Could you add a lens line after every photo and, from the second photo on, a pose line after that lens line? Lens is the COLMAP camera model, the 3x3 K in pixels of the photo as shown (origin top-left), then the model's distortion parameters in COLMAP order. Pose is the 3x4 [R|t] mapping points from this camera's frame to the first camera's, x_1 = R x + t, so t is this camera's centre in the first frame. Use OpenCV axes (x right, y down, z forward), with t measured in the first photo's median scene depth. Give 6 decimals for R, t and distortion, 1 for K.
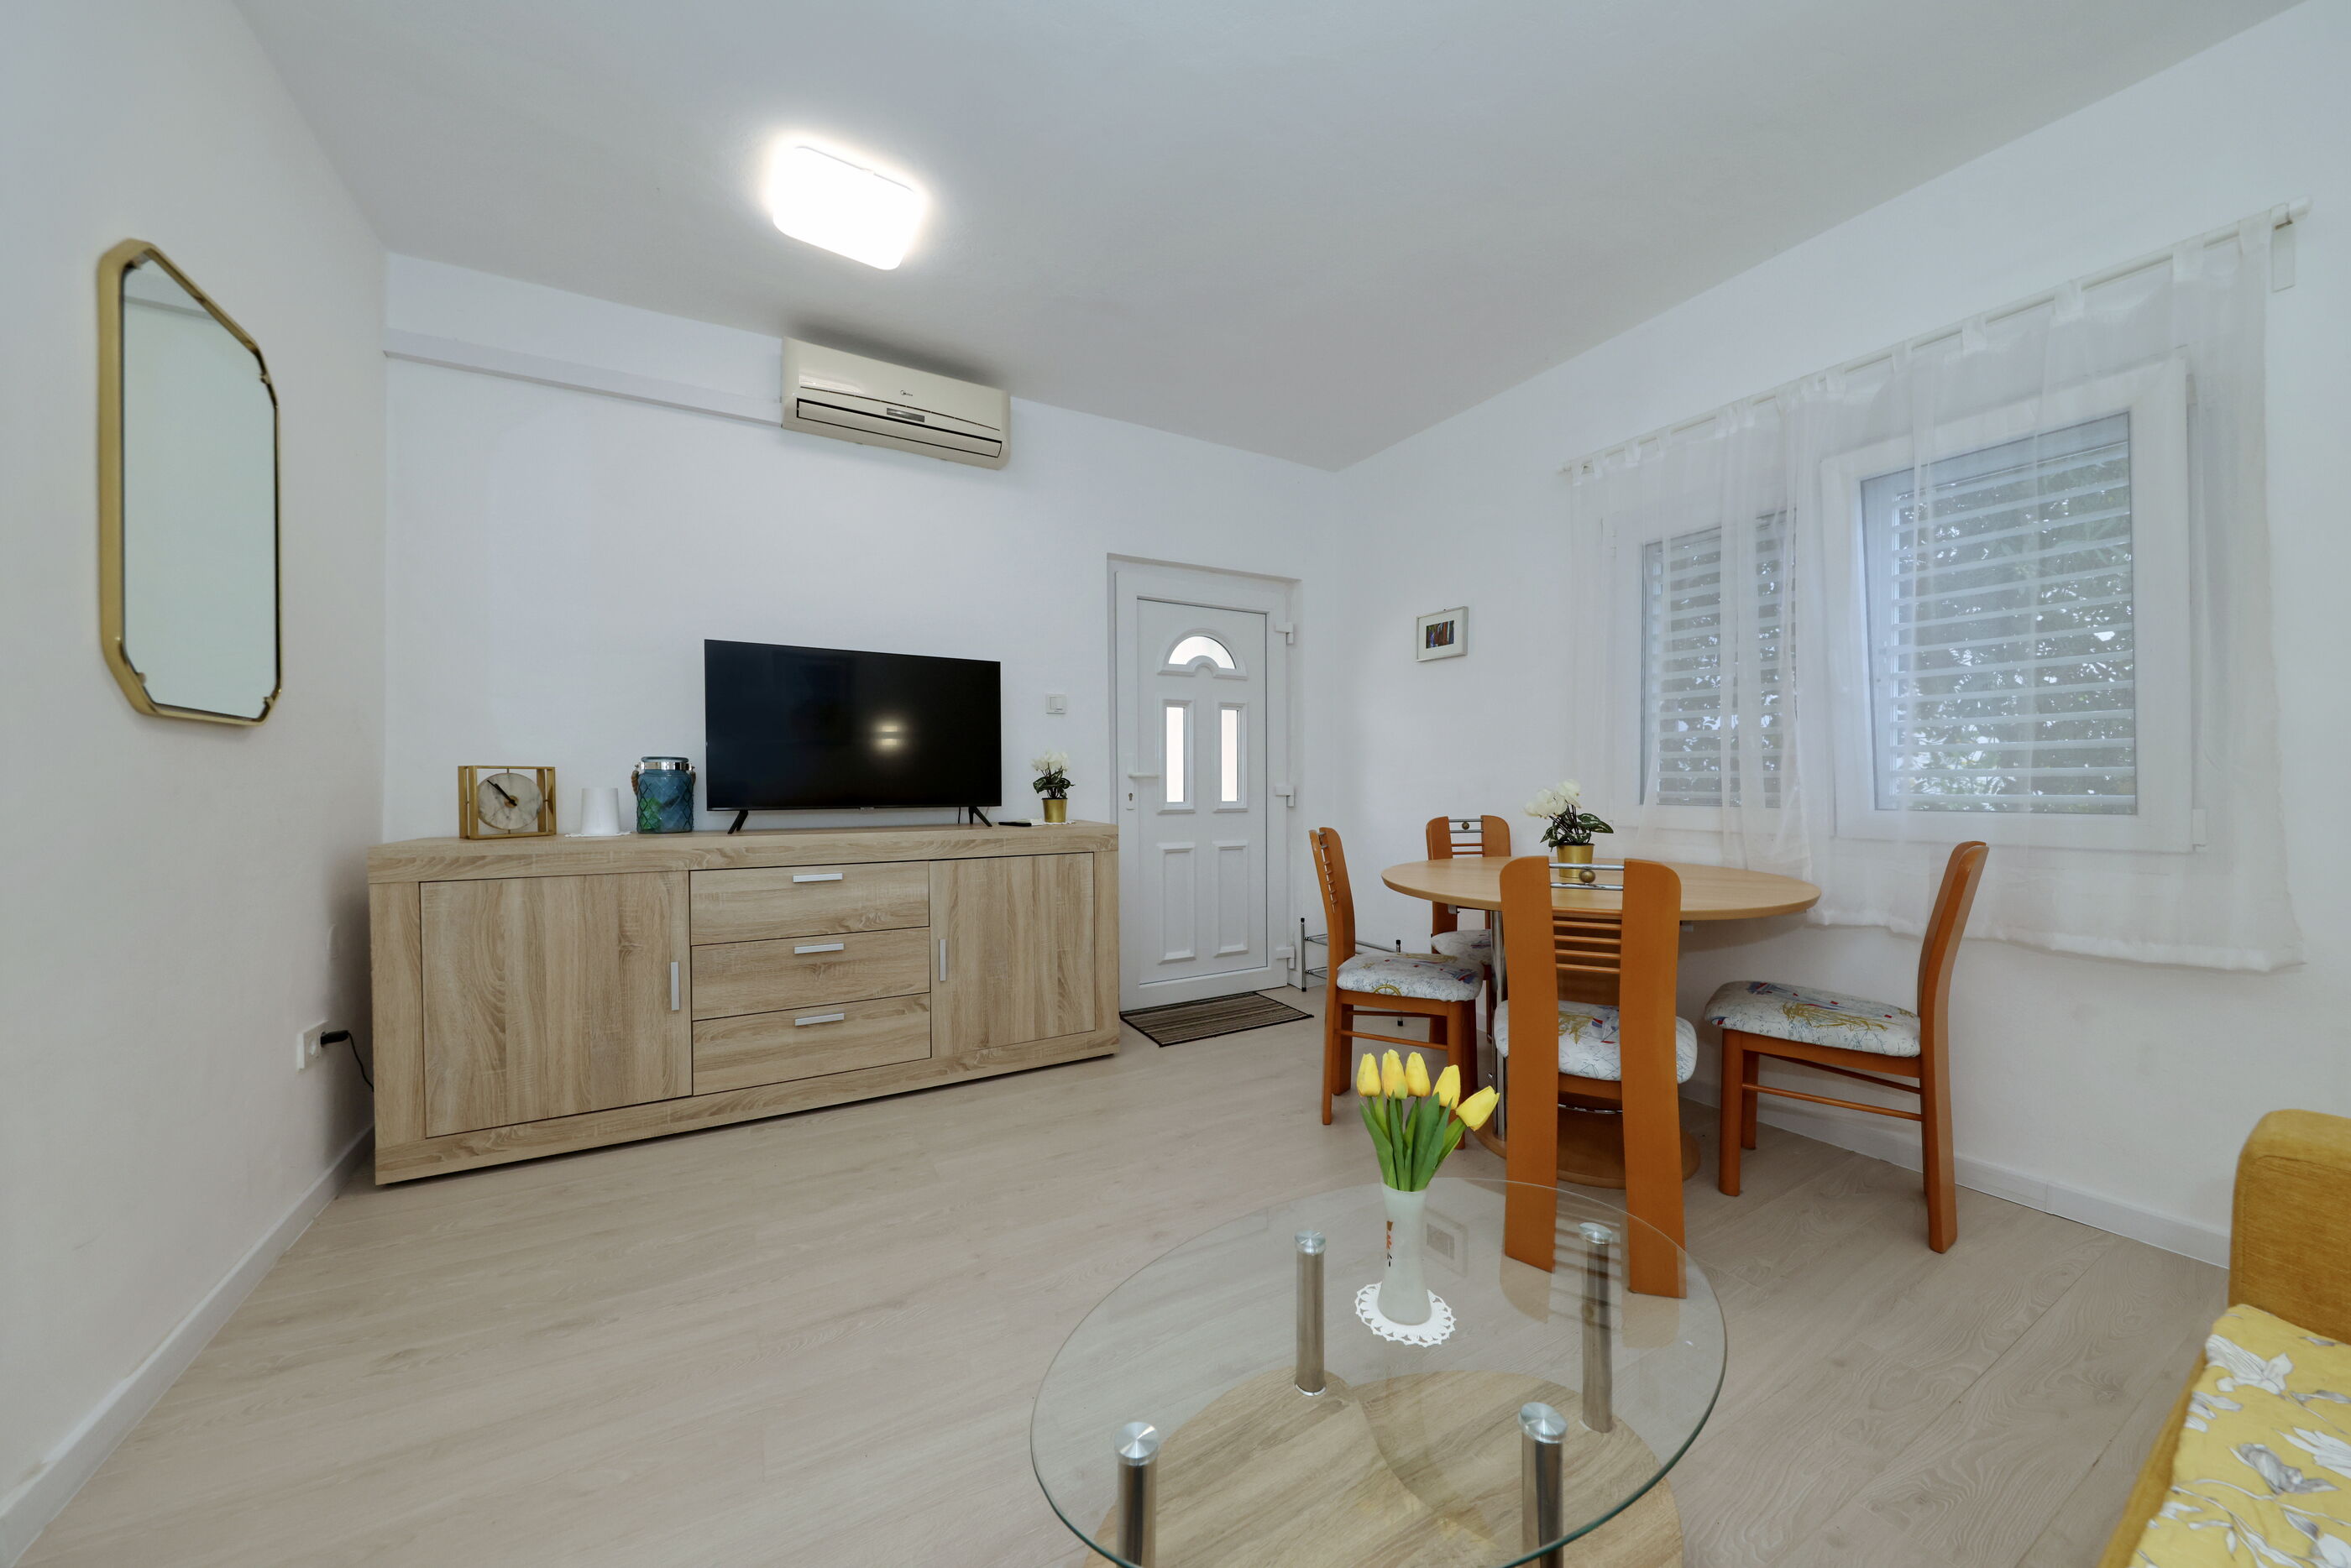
lens RADIAL K [[812.5, 0, 1205.8], [0, 812.5, 785.0], [0, 0, 1]] dist [-0.001421, -0.002052]
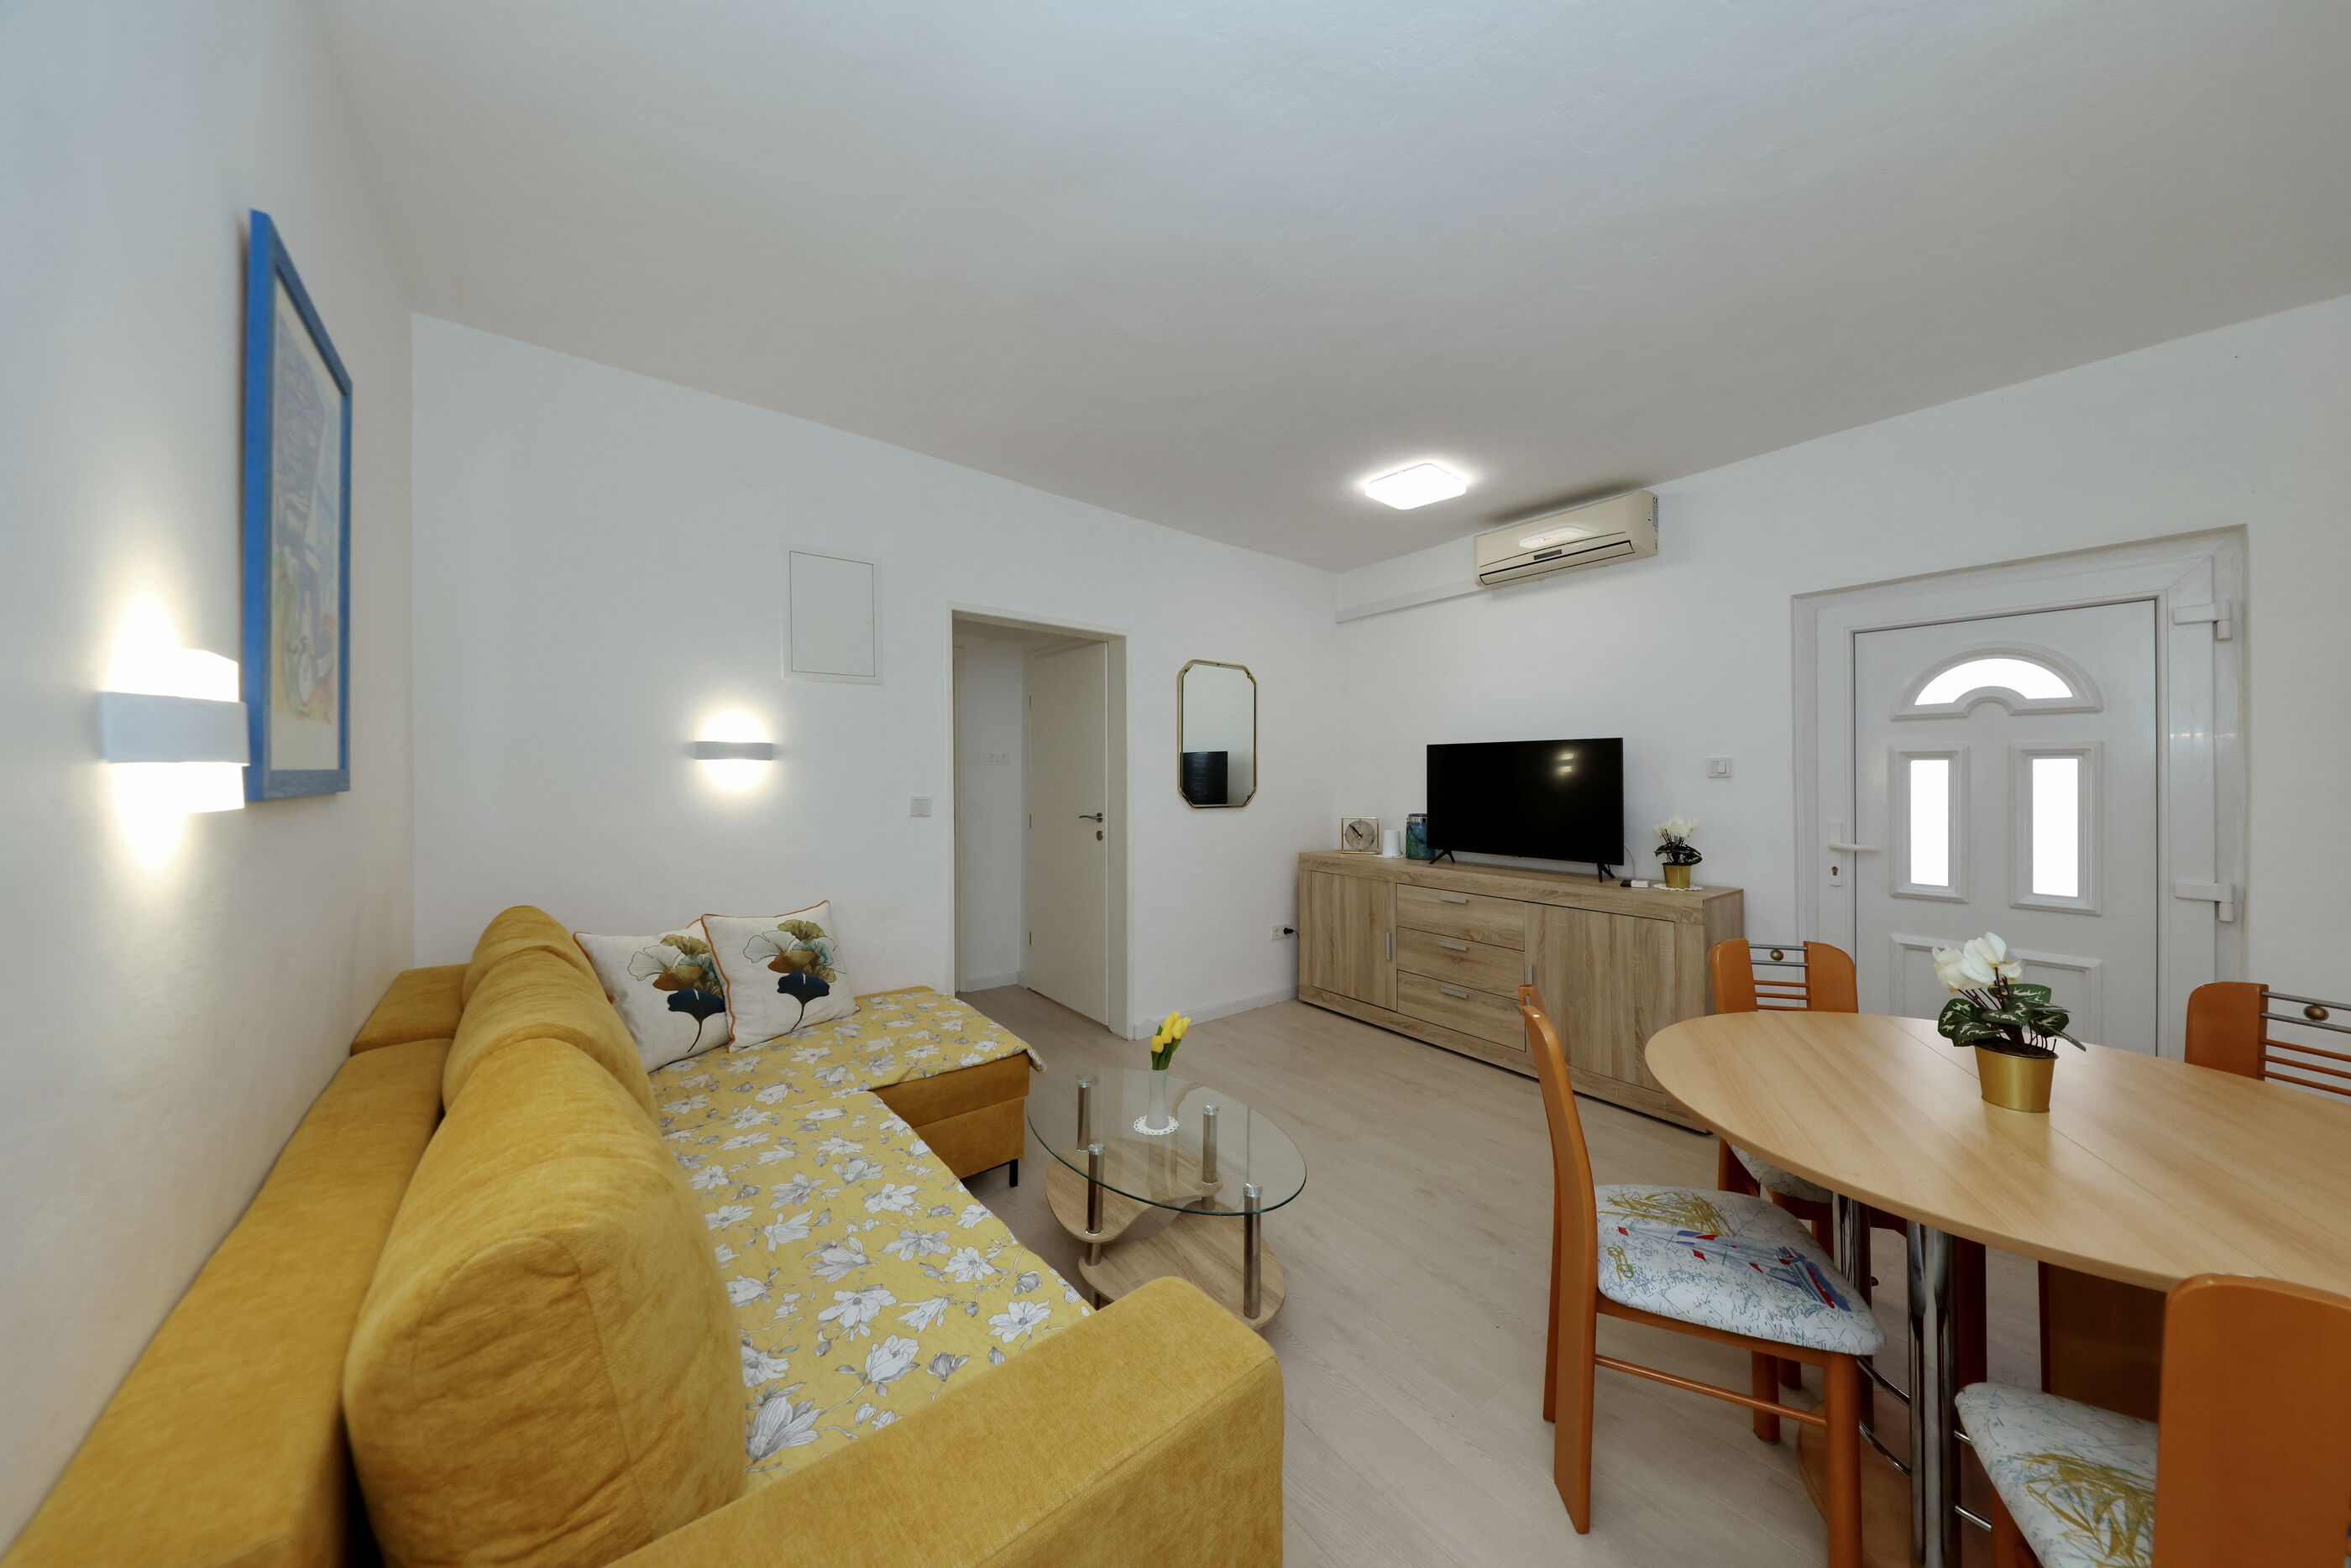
lens RADIAL K [[753.3, 0, 1145.9], [0, 753.3, 773.1], [0, 0, 1]] dist [-0.002203, -0.001808]
pose [[0.084612, -0.005809, -0.996397, 0.827544], [-0.005805, 0.999963, -0.006323, -0.103870], [0.996397, 0.006319, 0.084575, 0.285970]]
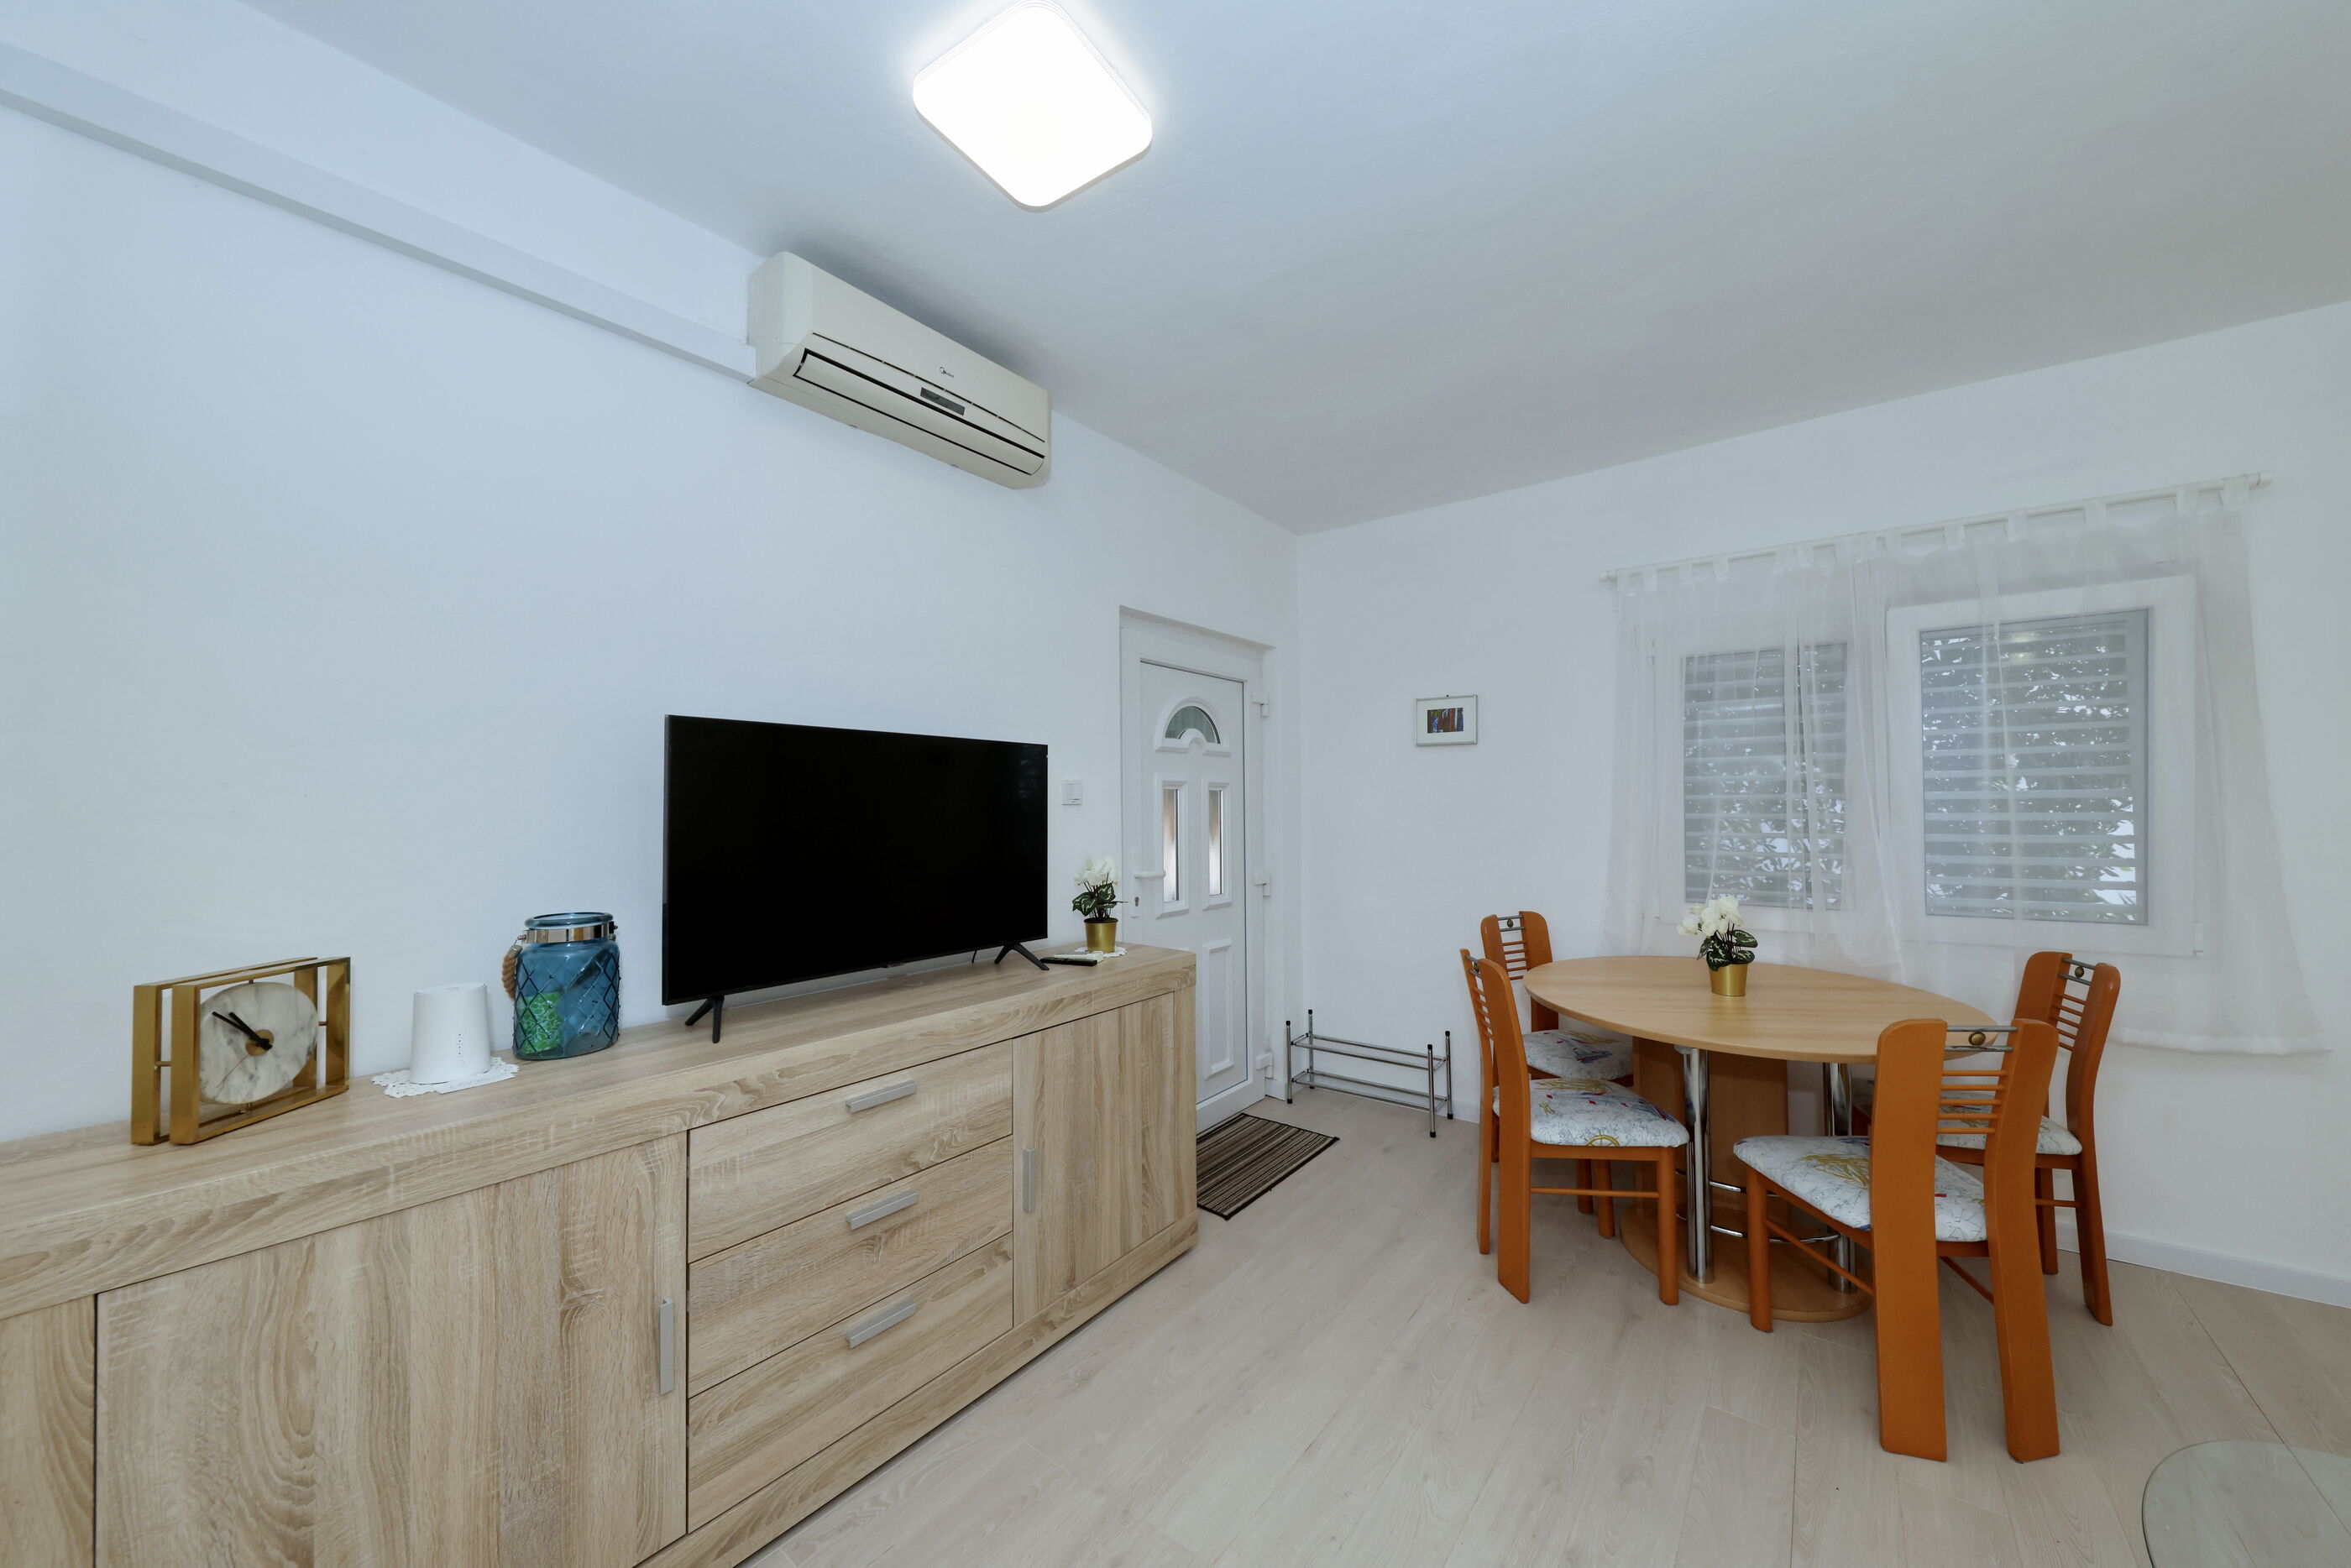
lens RADIAL K [[812.5, 0, 1205.2], [0, 812.5, 776.8], [0, 0, 1]] dist [-0.001421, -0.002052]
pose [[0.917111, 0.010150, 0.398504, -0.471319], [0.006489, 0.999163, -0.040384, -0.102699], [-0.398580, 0.039622, 0.916277, 0.286991]]
